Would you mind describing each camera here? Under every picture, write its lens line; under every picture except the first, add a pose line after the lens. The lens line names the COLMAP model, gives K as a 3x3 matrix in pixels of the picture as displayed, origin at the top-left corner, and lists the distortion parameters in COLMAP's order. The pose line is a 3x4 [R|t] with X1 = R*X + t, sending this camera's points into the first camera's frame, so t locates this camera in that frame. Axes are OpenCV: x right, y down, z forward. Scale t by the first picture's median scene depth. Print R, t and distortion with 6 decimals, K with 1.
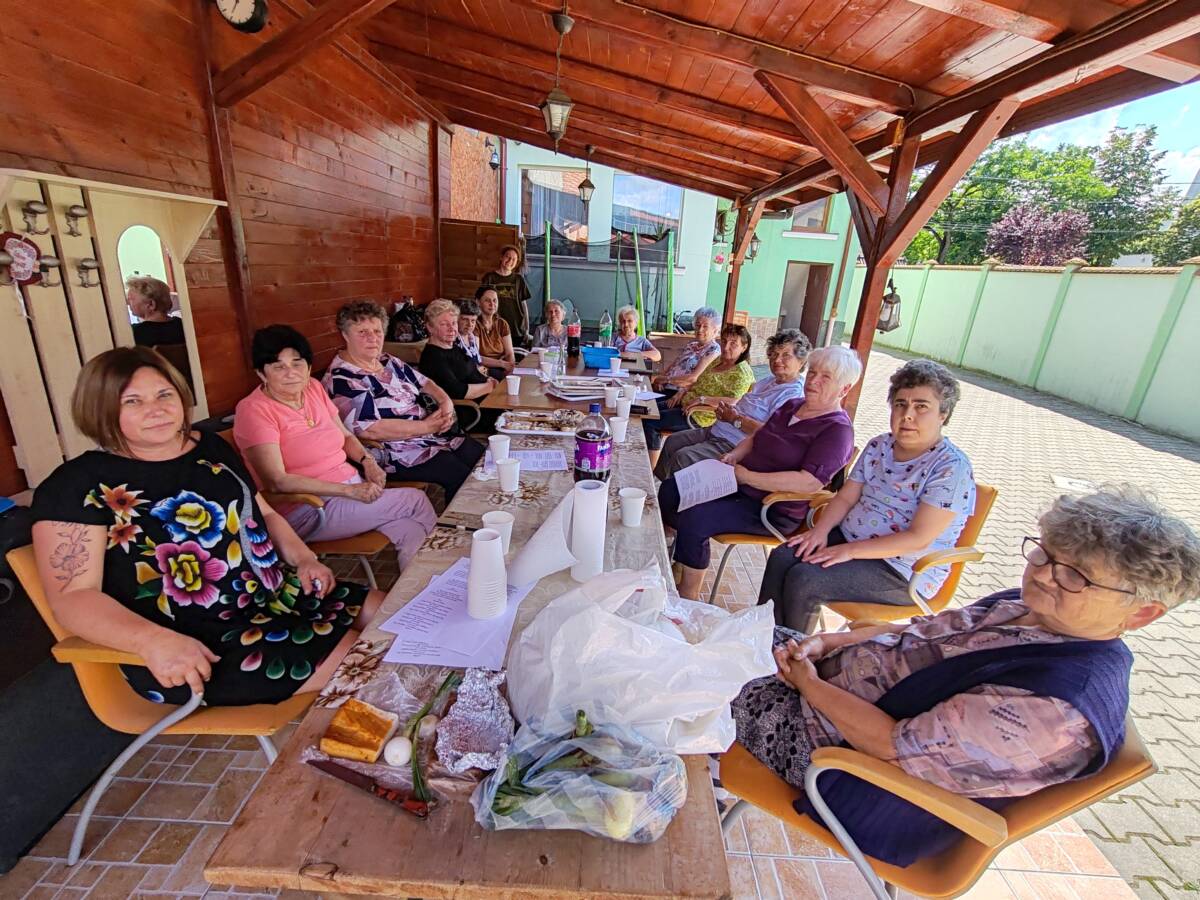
lens RADIAL K [[548.7, 0, 602.1], [0, 548.7, 449.5], [0, 0, 1]] dist [-0.026751, 0.001570]
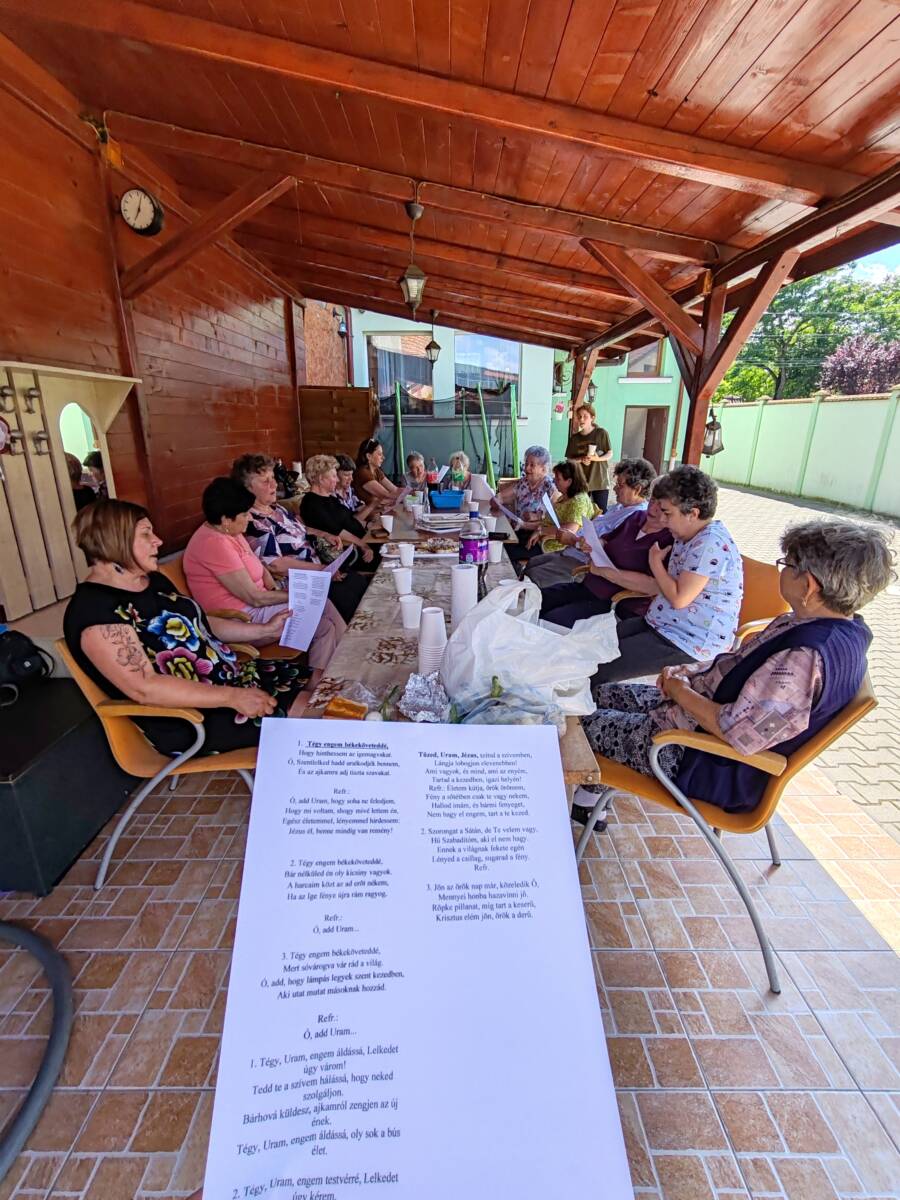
lens RADIAL K [[548.7, 0, 451.0], [0, 548.7, 599.1], [0, 0, 1]] dist [-0.026751, 0.001570]
pose [[0.997893, -0.064620, -0.005828, -0.031973], [0.064518, 0.997783, -0.016342, 0.062683], [0.006872, 0.015931, 0.999849, -0.130224]]
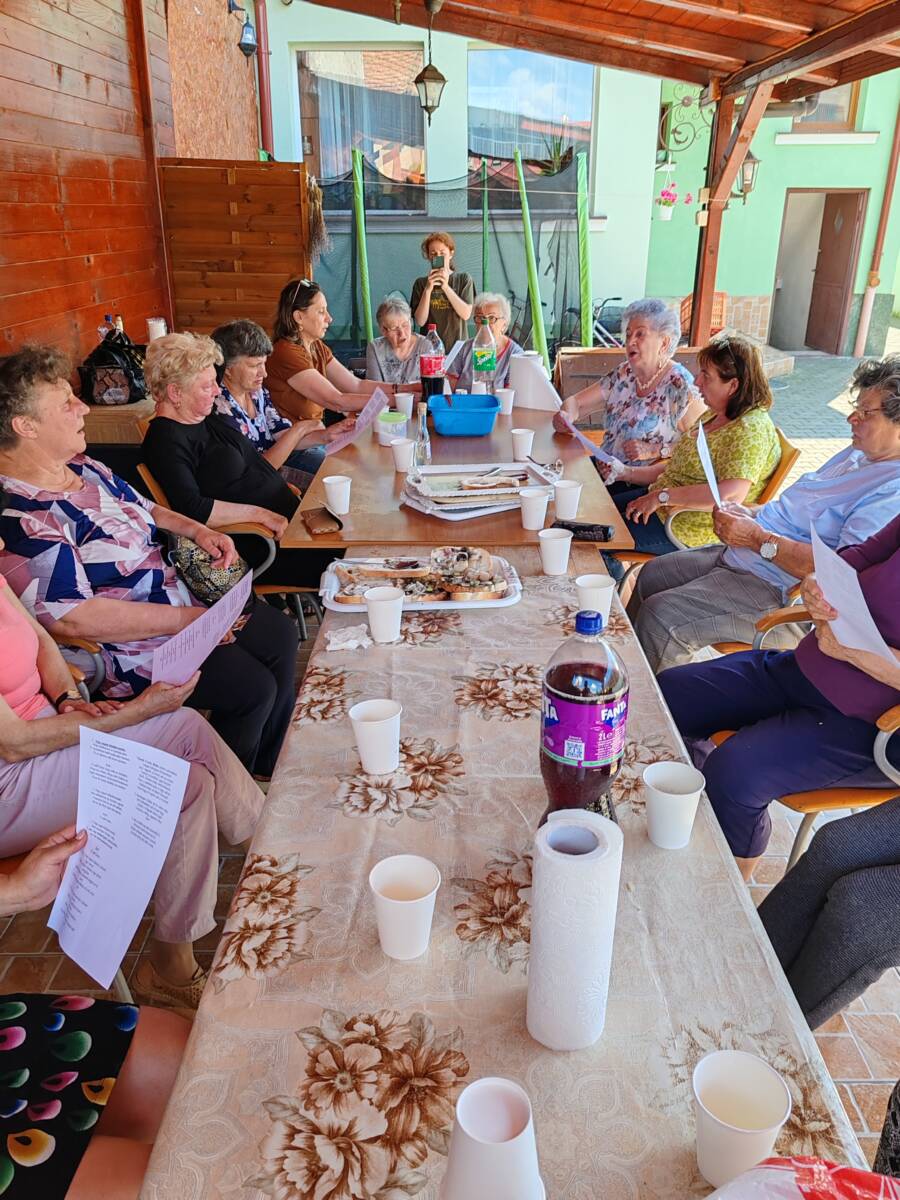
lens RADIAL K [[937.6, 0, 447.3], [0, 937.6, 597.7], [0, 0, 1]] dist [-0.000647, -0.019811]
pose [[0.997960, -0.062059, -0.015000, -0.050010], [0.062898, 0.995964, 0.064028, -0.067222], [0.010966, -0.064840, 0.997835, 0.110940]]
